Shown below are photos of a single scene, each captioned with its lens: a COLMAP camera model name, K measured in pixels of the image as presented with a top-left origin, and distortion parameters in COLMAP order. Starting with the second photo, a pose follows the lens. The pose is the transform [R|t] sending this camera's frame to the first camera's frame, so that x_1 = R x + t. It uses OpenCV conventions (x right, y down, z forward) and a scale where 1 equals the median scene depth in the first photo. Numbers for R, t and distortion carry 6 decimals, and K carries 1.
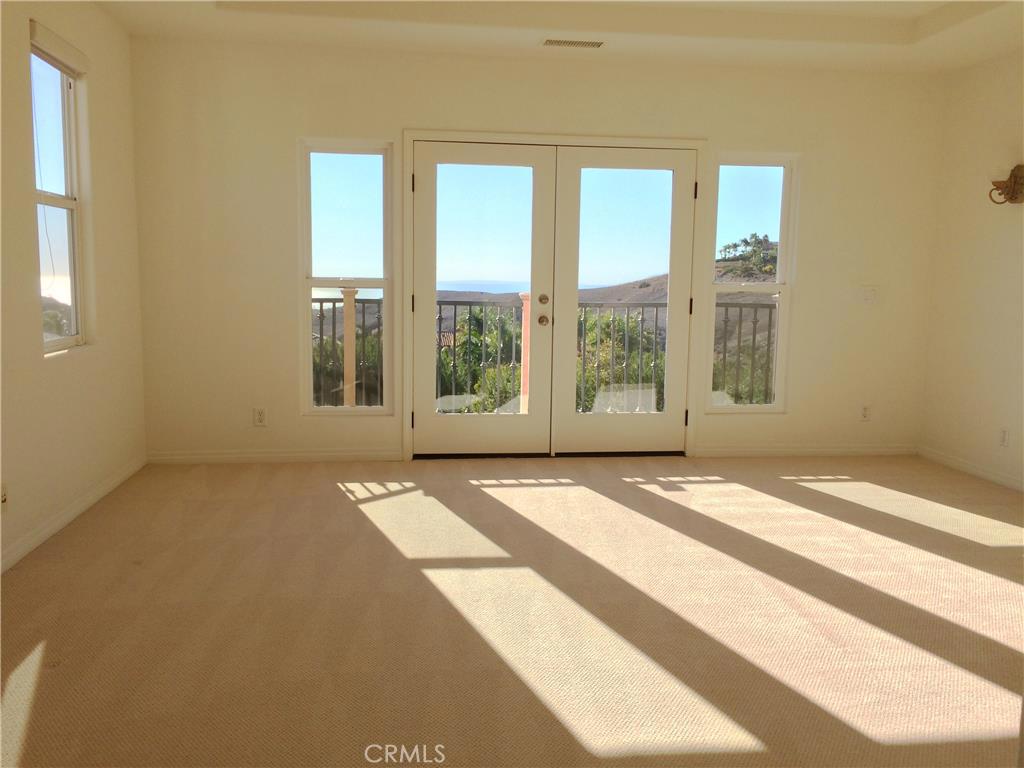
lens RADIAL K [[887.9, 0, 519.0], [0, 887.9, 382.3], [0, 0, 1]] dist [0.026259, -0.003022]
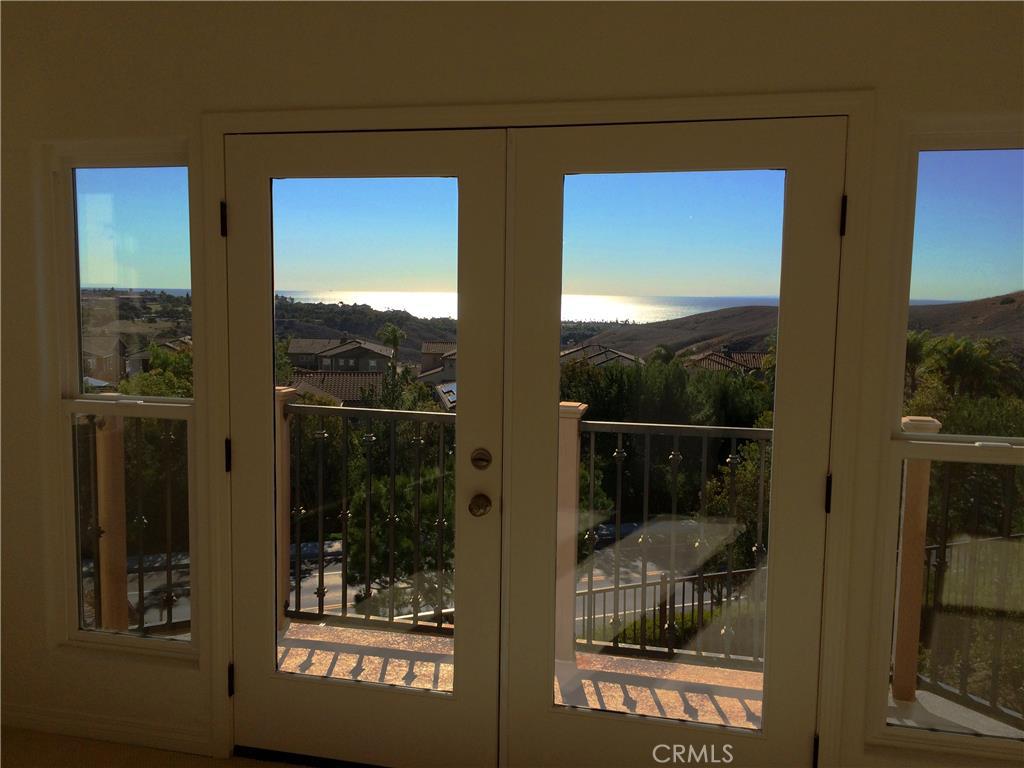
lens RADIAL K [[887.9, 0, 519.0], [0, 887.9, 382.3], [0, 0, 1]] dist [0.026259, -0.003022]
pose [[0.934539, 0.036720, -0.353962, 0.209020], [-0.041642, 0.999113, -0.006295, -0.131325], [0.353417, 0.020622, 0.935239, 0.569838]]
